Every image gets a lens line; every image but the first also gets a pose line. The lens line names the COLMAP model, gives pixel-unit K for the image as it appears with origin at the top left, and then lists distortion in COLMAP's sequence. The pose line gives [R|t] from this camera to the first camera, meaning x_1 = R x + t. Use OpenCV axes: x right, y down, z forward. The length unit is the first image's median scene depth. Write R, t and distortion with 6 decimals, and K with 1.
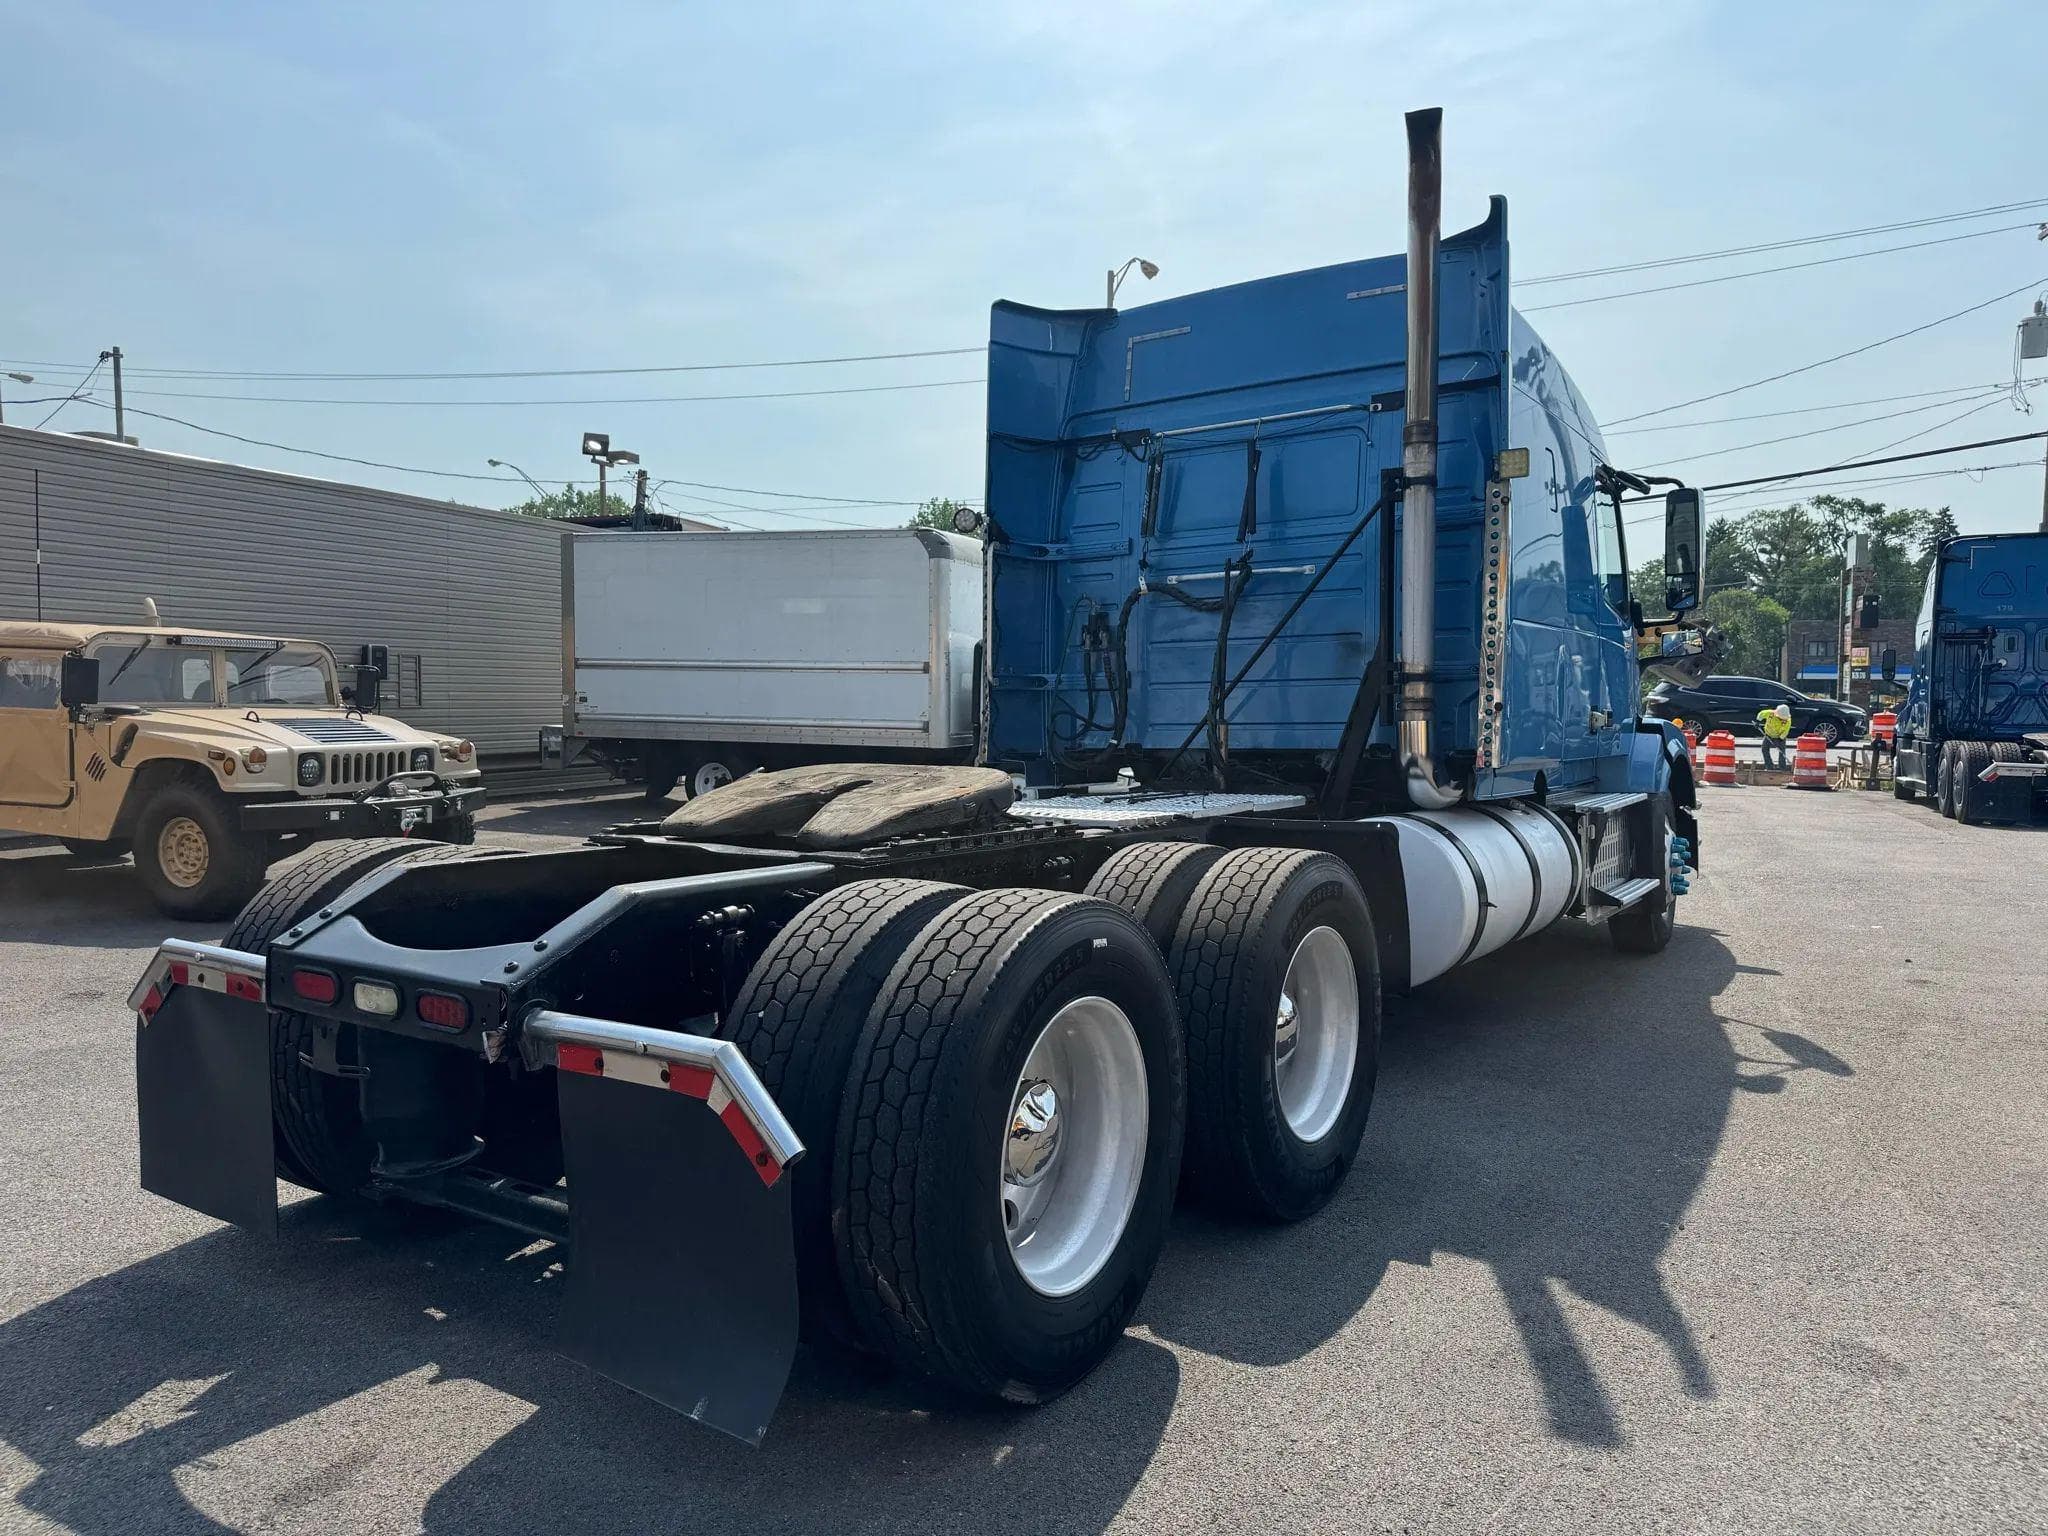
lens RADIAL K [[1442.5, 0, 1022.6], [0, 1442.5, 765.8], [0, 0, 1]] dist [0.063654, -0.076972]
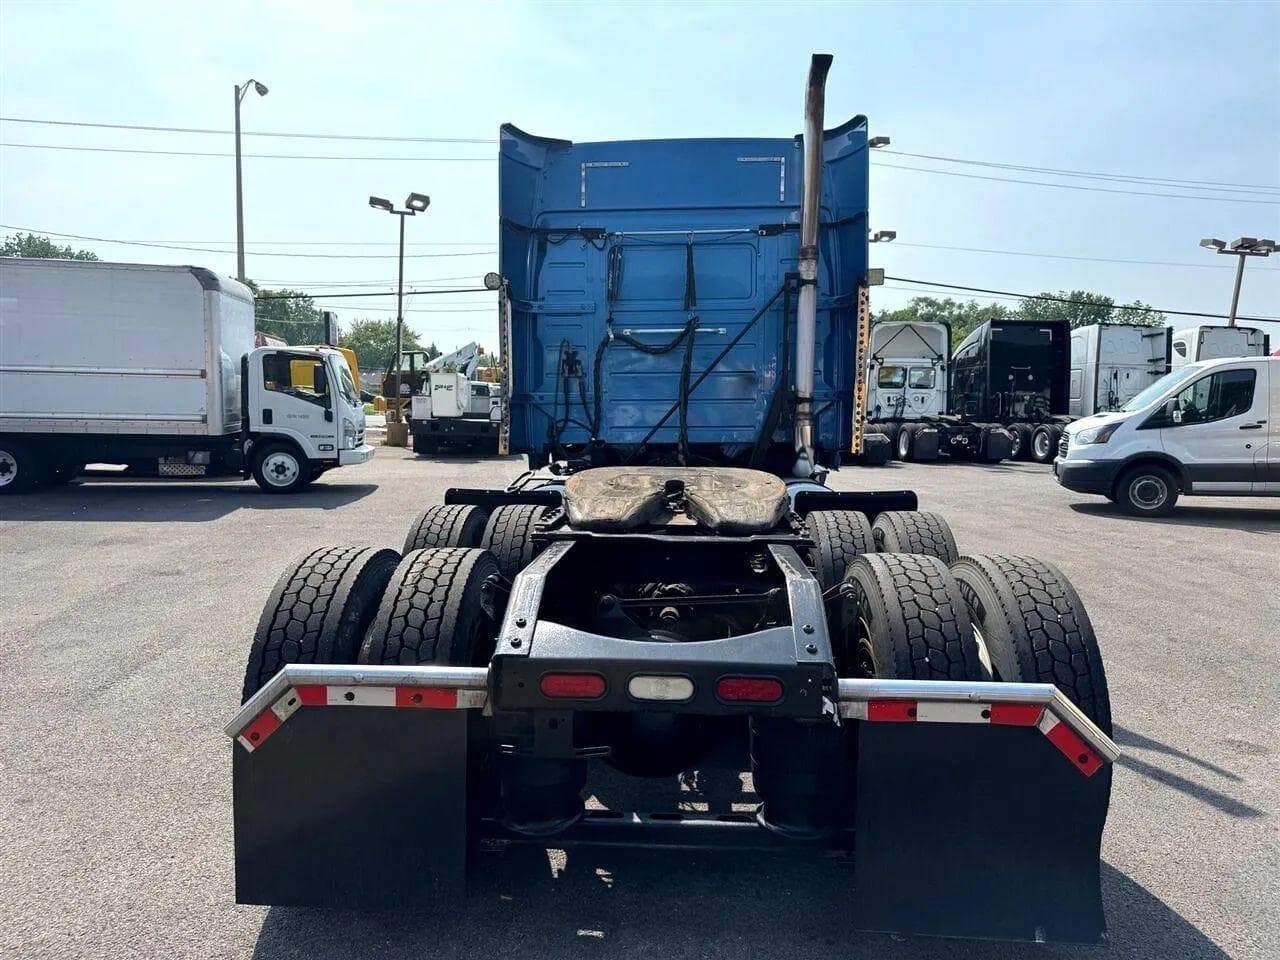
lens RADIAL K [[901.5, 0, 648.6], [0, 901.5, 487.9], [0, 0, 1]] dist [0.063654, -0.076972]
pose [[0.854093, -0.046481, 0.518040, -0.425006], [0.015928, 0.997869, 0.063273, -0.027796], [-0.519877, -0.045790, 0.853013, 0.191531]]
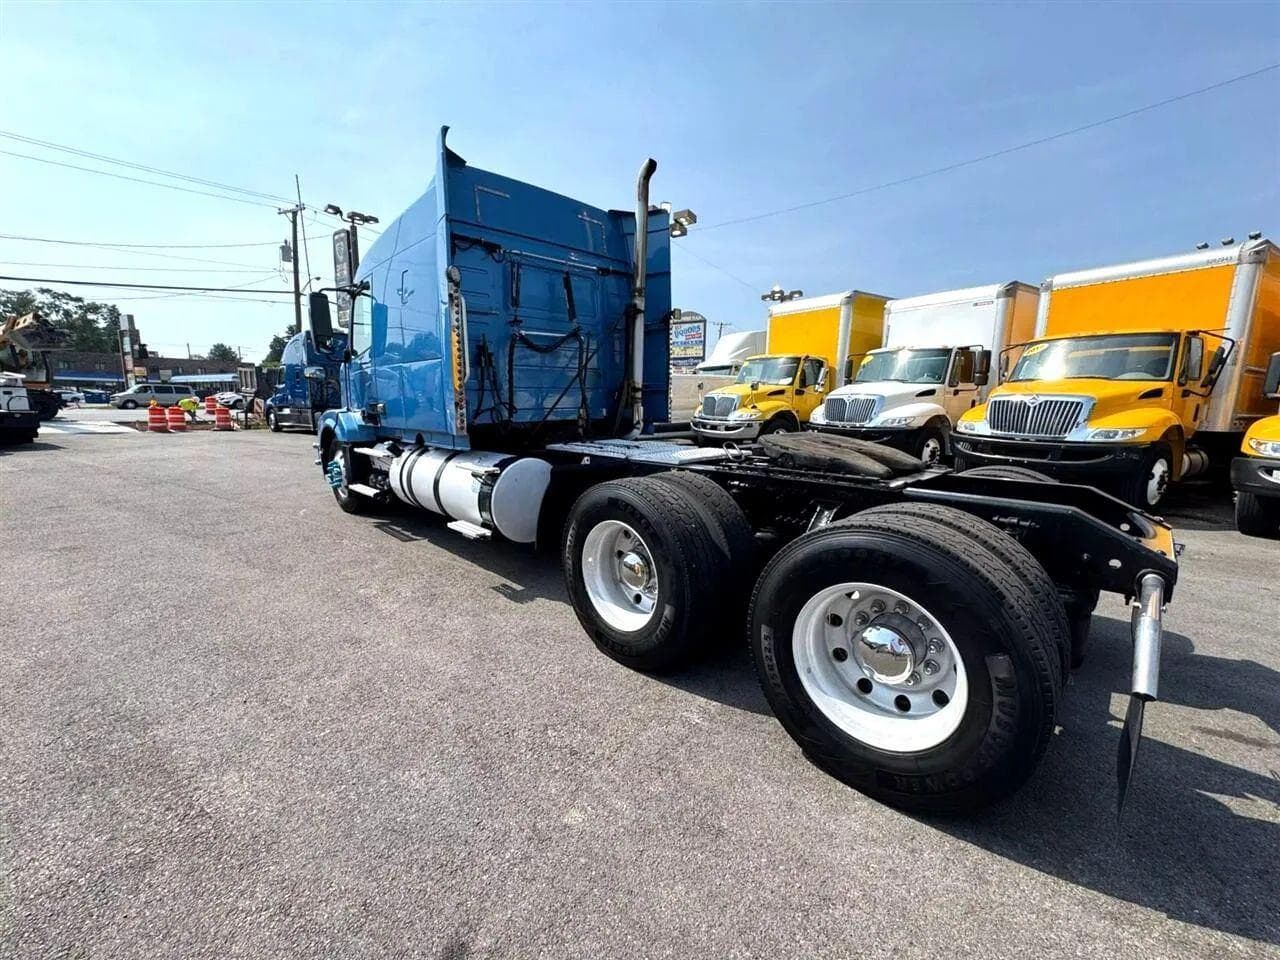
lens RADIAL K [[513.0, 0, 646.4], [0, 513.0, 484.1], [0, 0, 1]] dist [-0.005818, 0.002409]
pose [[0.188149, -0.159776, 0.969057, -0.629412], [0.029490, 0.987153, 0.157034, -0.037143], [-0.981698, -0.000969, 0.190443, 0.799131]]
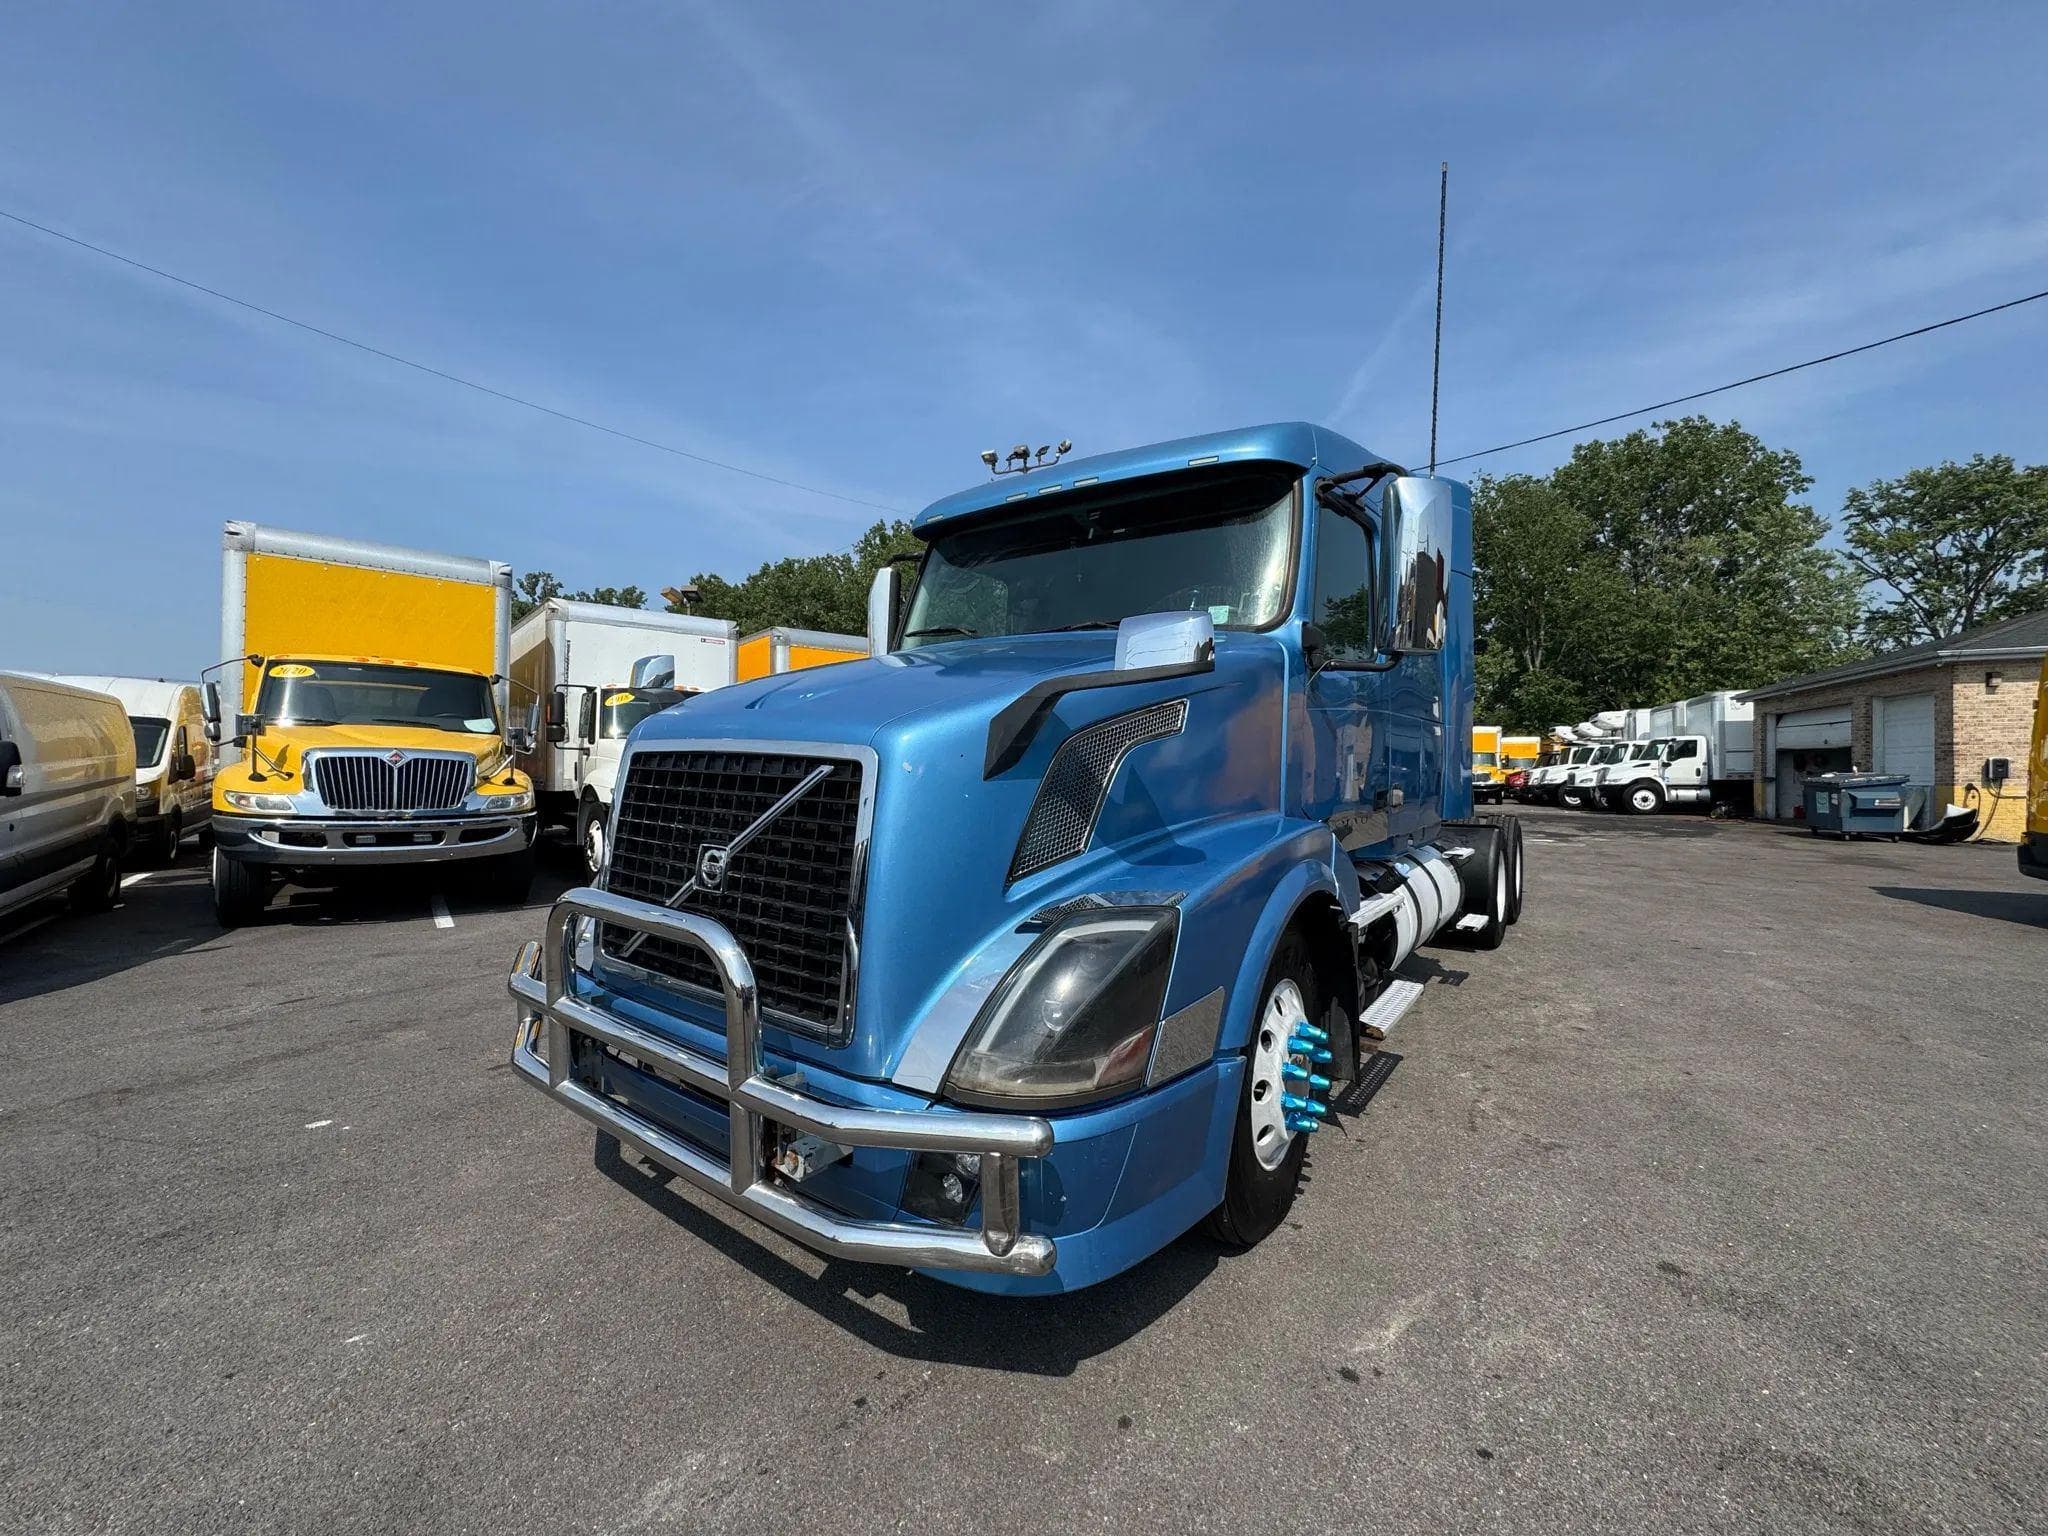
lens RADIAL K [[820.9, 0, 1022.5], [0, 820.9, 762.1], [0, 0, 1]] dist [-0.005818, 0.002409]
pose [[-0.999781, -0.005620, 0.020170, 0.421581], [-0.005148, 0.999714, 0.023357, -0.077621], [-0.020295, 0.023248, -0.999524, 2.049471]]
